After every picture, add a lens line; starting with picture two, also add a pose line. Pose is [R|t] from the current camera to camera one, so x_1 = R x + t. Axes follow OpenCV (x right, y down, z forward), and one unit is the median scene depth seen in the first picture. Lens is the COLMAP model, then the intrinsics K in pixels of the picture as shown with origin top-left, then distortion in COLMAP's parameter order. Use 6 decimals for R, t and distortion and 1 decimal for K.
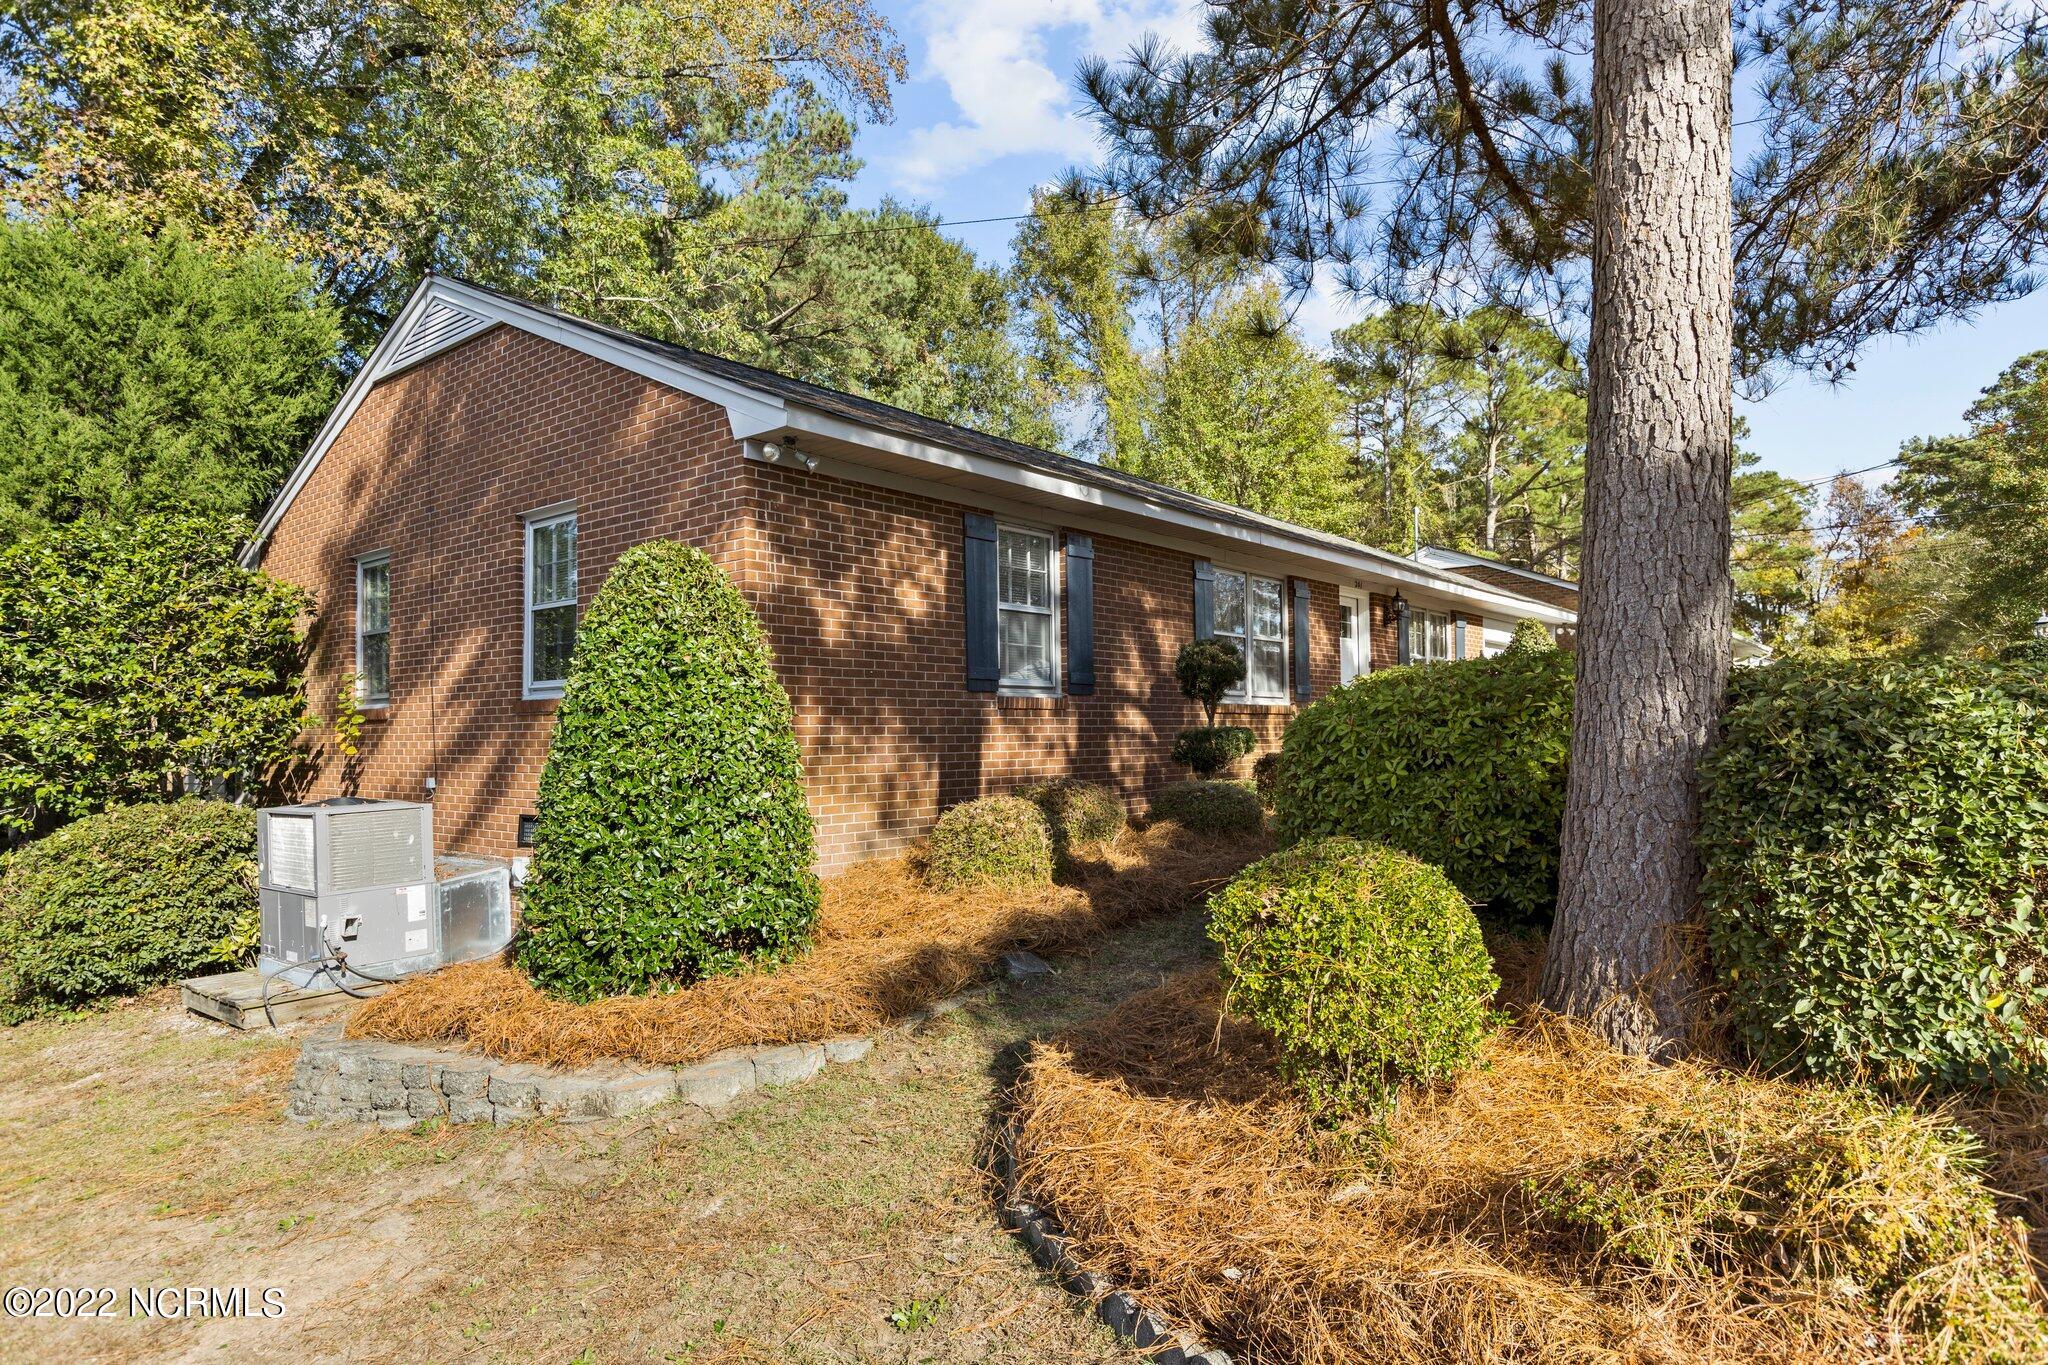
lens RADIAL K [[1220.3, 0, 1019.8], [0, 1220.3, 691.4], [0, 0, 1]] dist [-0.001783, -0.002387]
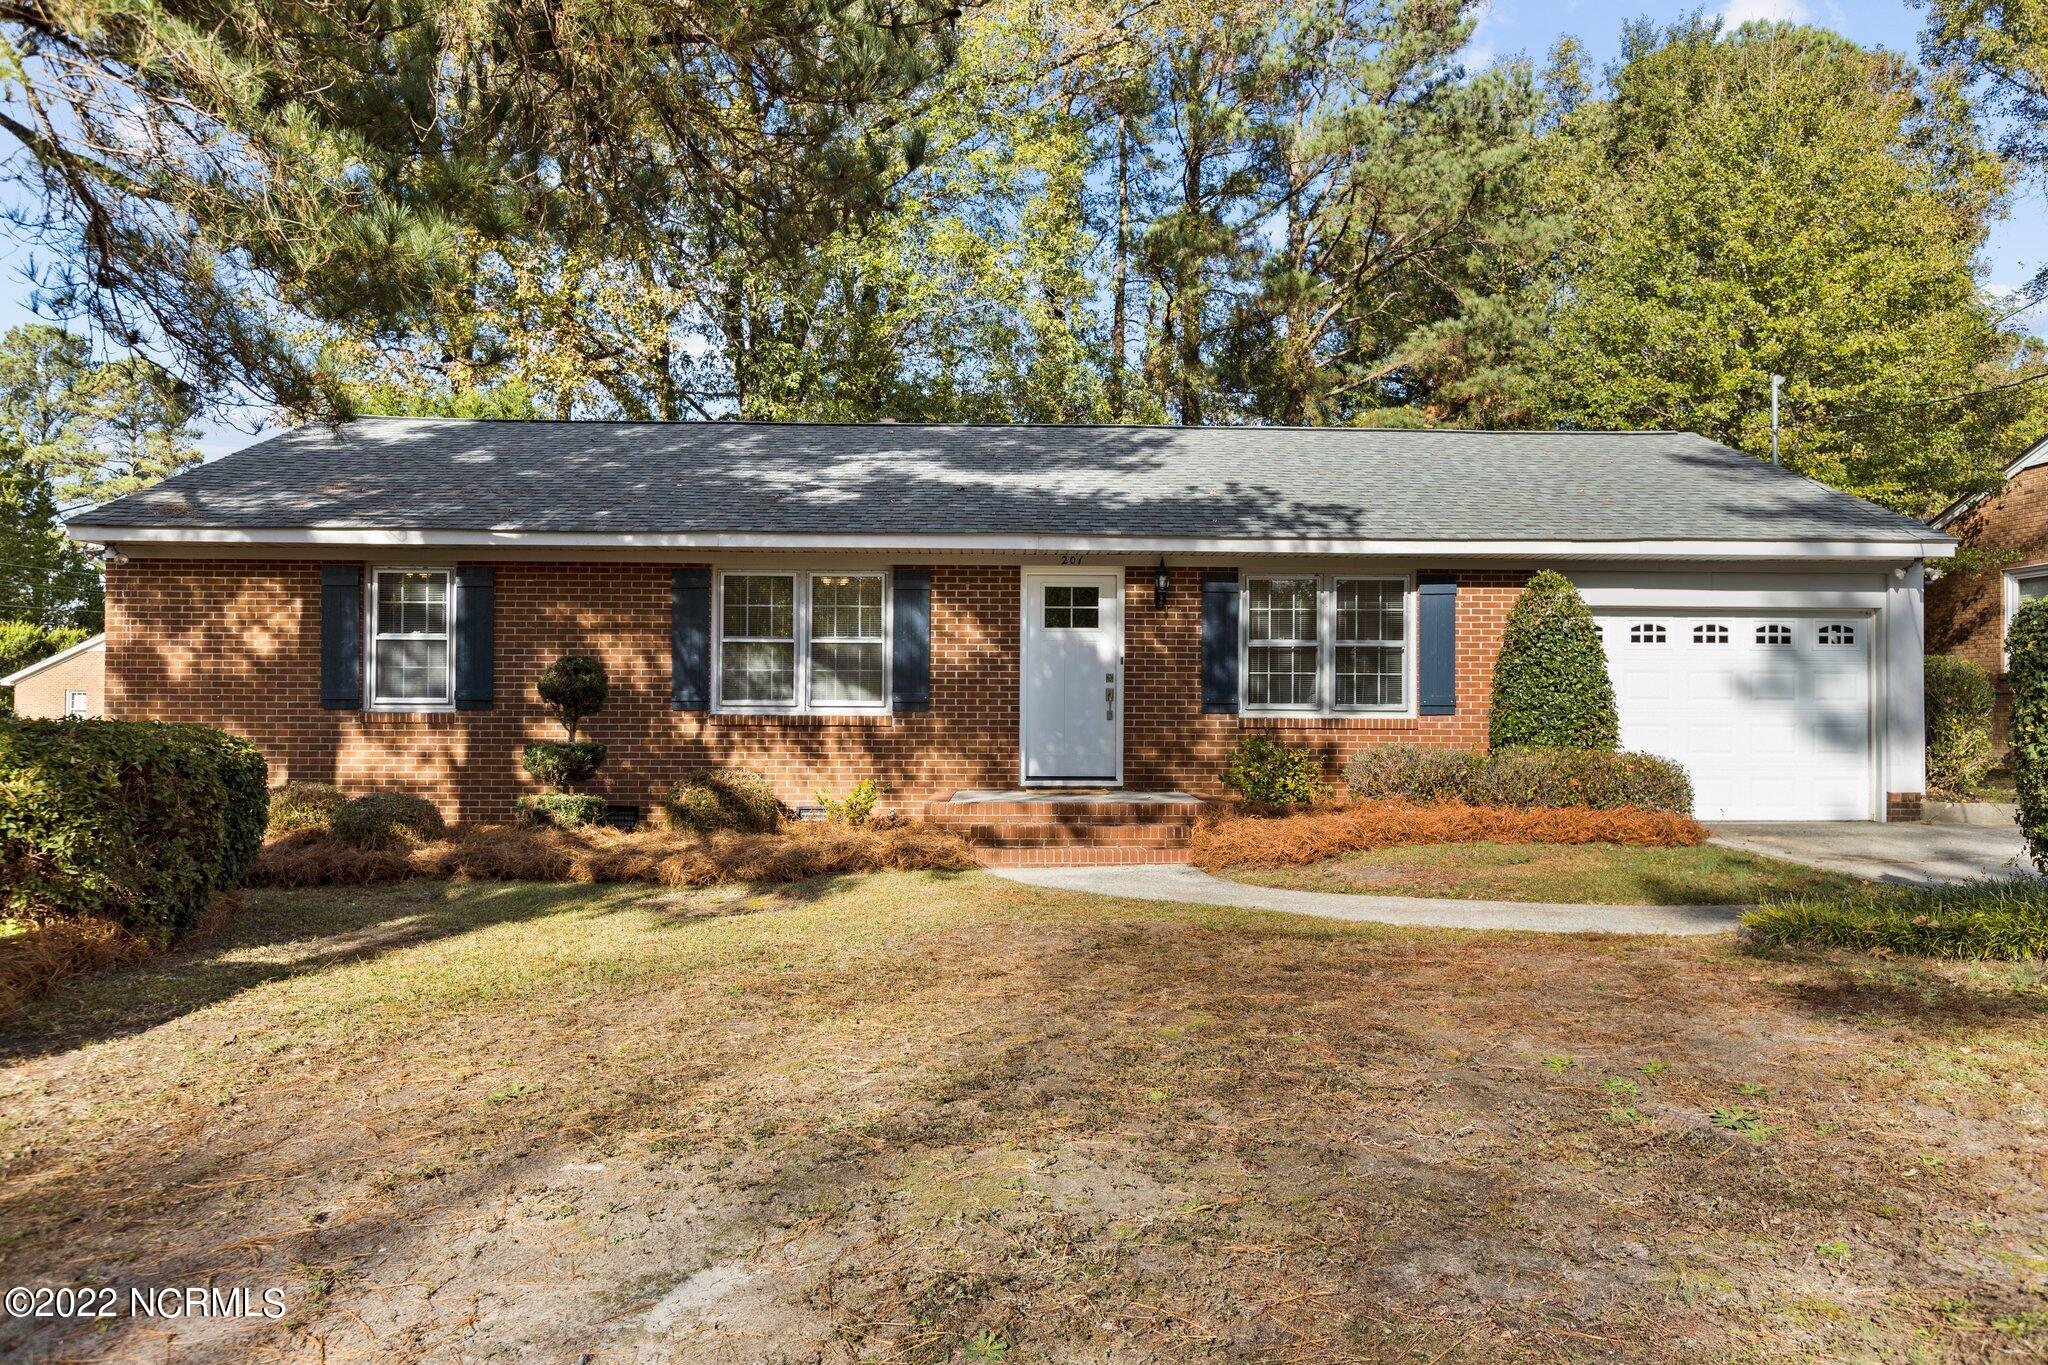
lens RADIAL K [[1281.6, 0, 1026.6], [0, 1281.6, 679.7], [0, 0, 1]] dist [-0.006392, 0.003632]
pose [[0.641815, -0.000094, -0.766859, 0.977632], [0.016902, 0.999759, 0.014024, -0.025265], [0.766673, -0.021962, 0.641662, 0.487258]]
